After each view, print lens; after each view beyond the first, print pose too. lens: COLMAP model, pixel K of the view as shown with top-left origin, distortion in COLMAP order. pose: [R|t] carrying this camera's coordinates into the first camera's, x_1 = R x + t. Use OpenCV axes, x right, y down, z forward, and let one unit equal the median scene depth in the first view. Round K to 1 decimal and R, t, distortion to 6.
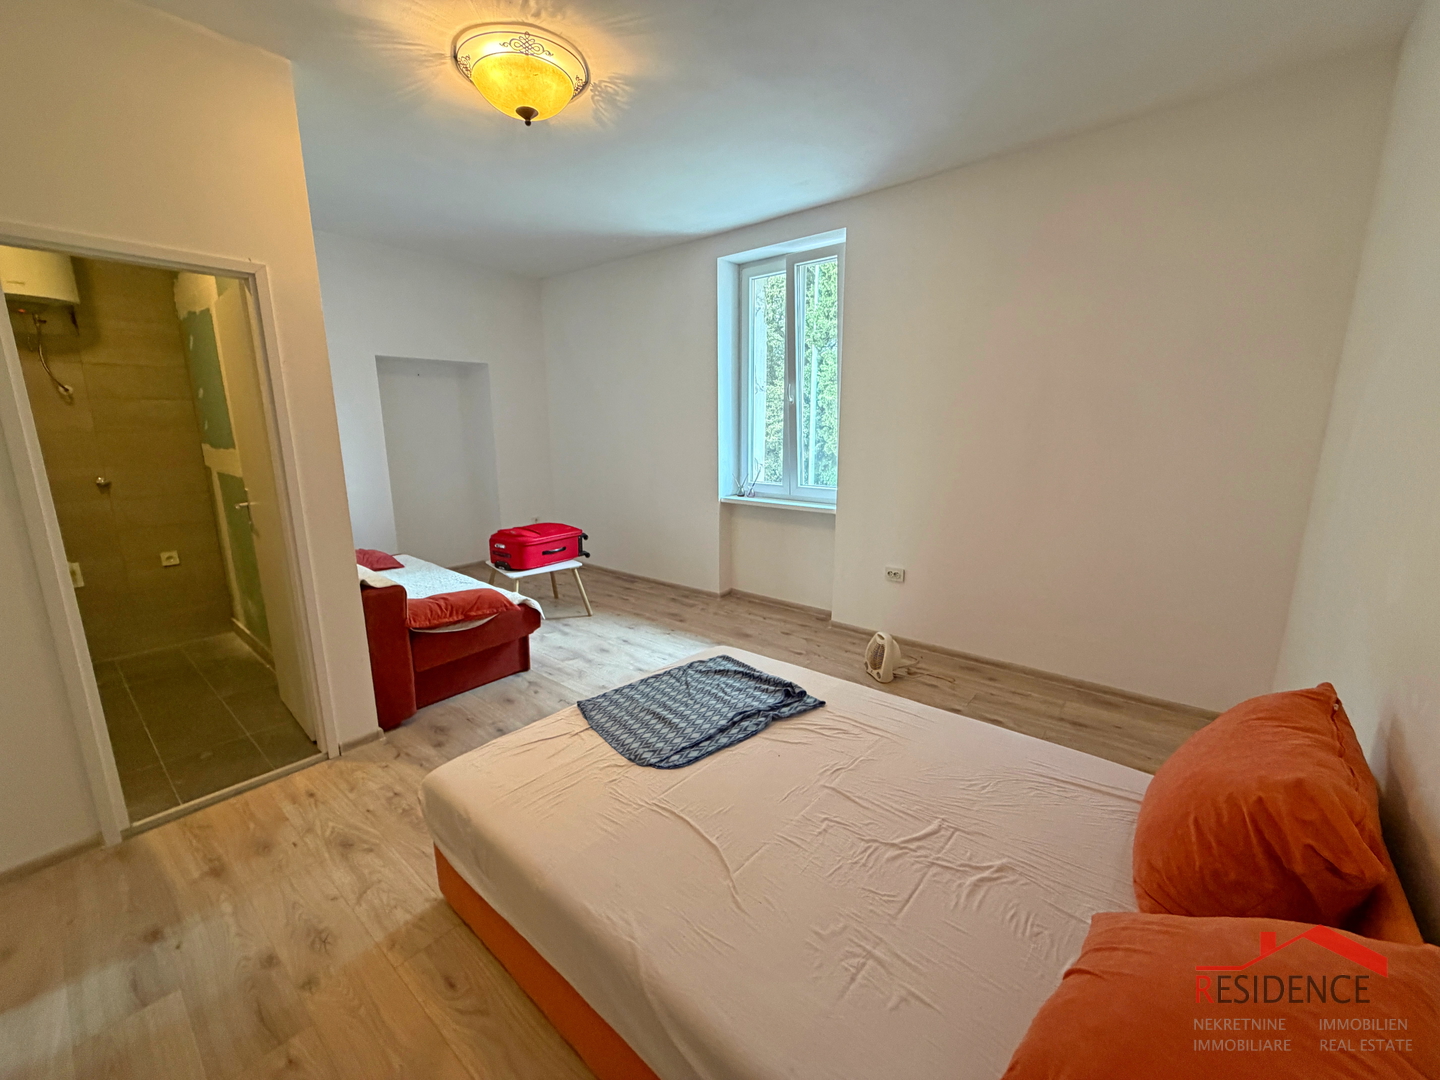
lens RADIAL K [[573.3, 0, 716.7], [0, 573.3, 535.4], [0, 0, 1]] dist [0.000463, -0.000248]
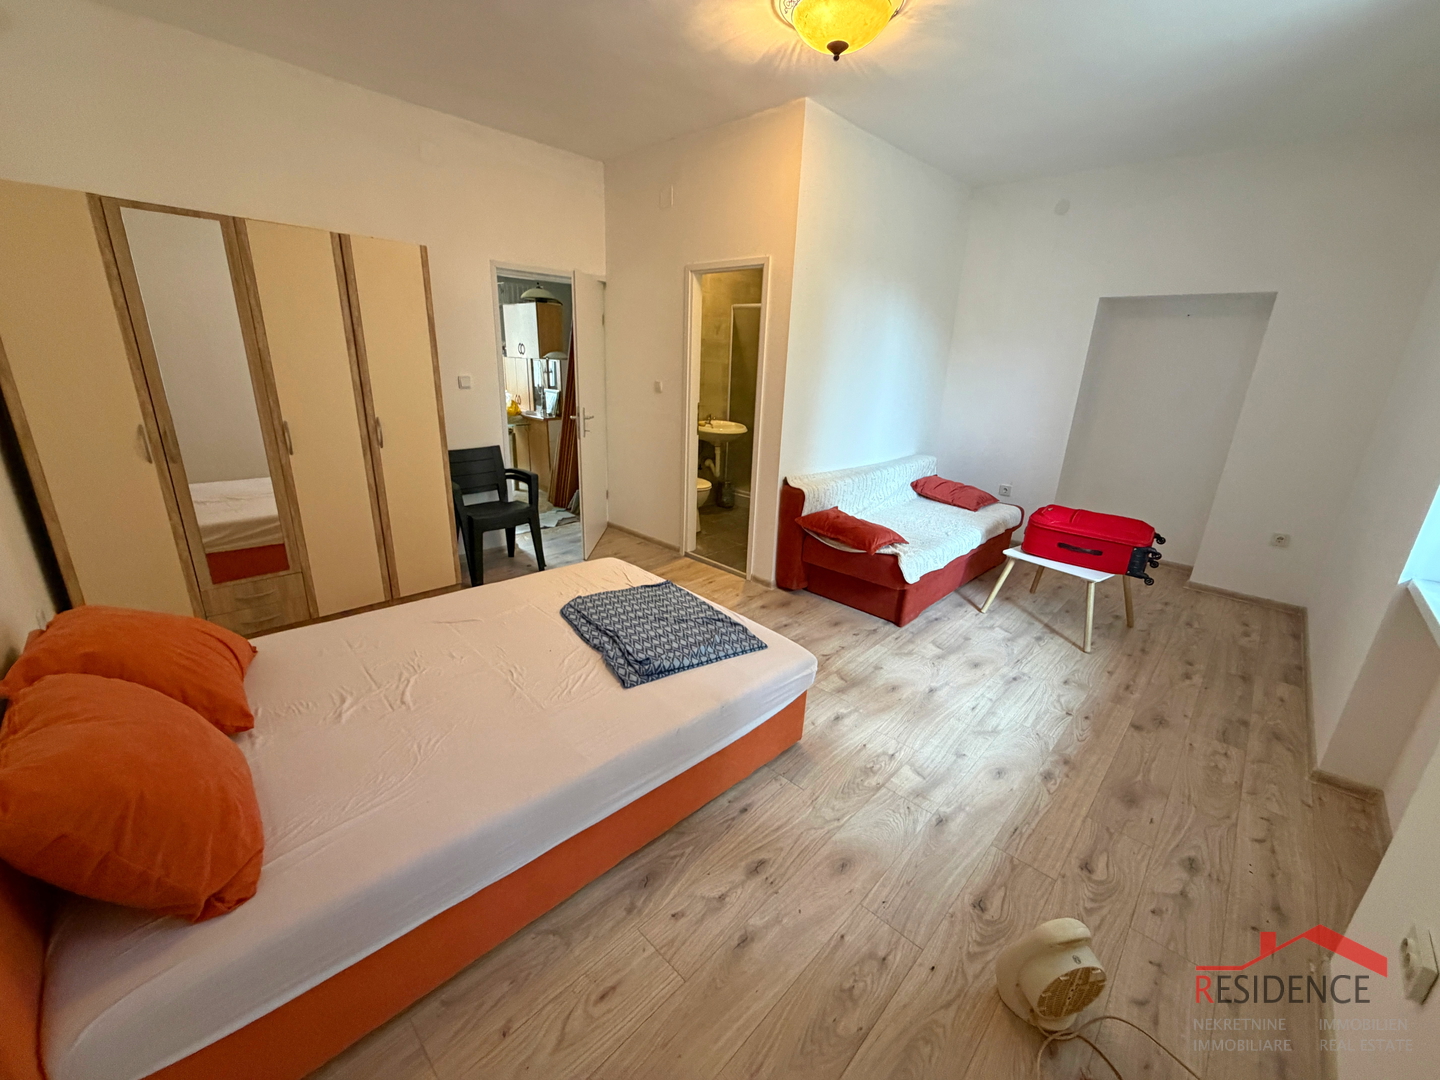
lens RADIAL K [[573.3, 0, 716.7], [0, 573.3, 535.4], [0, 0, 1]] dist [0.000463, -0.000248]
pose [[-0.081230, 0.303560, -0.949343, 0.492502], [-0.230784, 0.920877, 0.314205, -0.122823], [0.969608, 0.244616, -0.004746, 0.559785]]
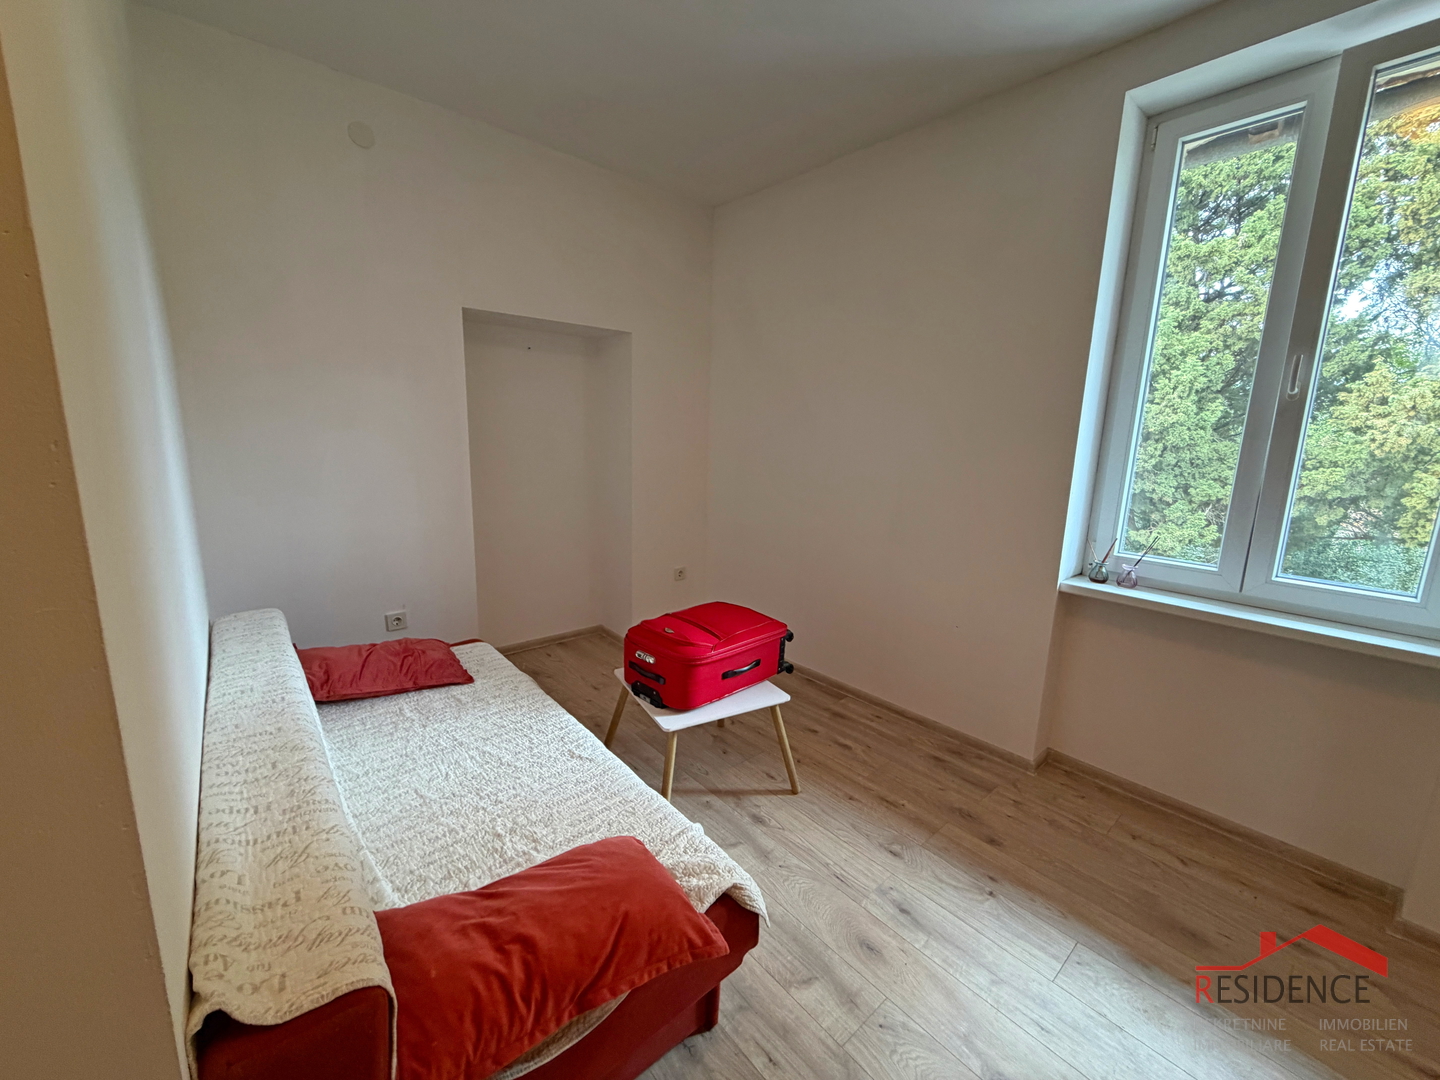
lens RADIAL K [[573.3, 0, 716.7], [0, 573.3, 535.4], [0, 0, 1]] dist [0.000463, -0.000248]
pose [[0.984356, 0.062326, -0.164798, -0.237523], [-0.065464, 0.997761, -0.013673, -0.090694], [0.163577, 0.024247, 0.986232, 0.499084]]
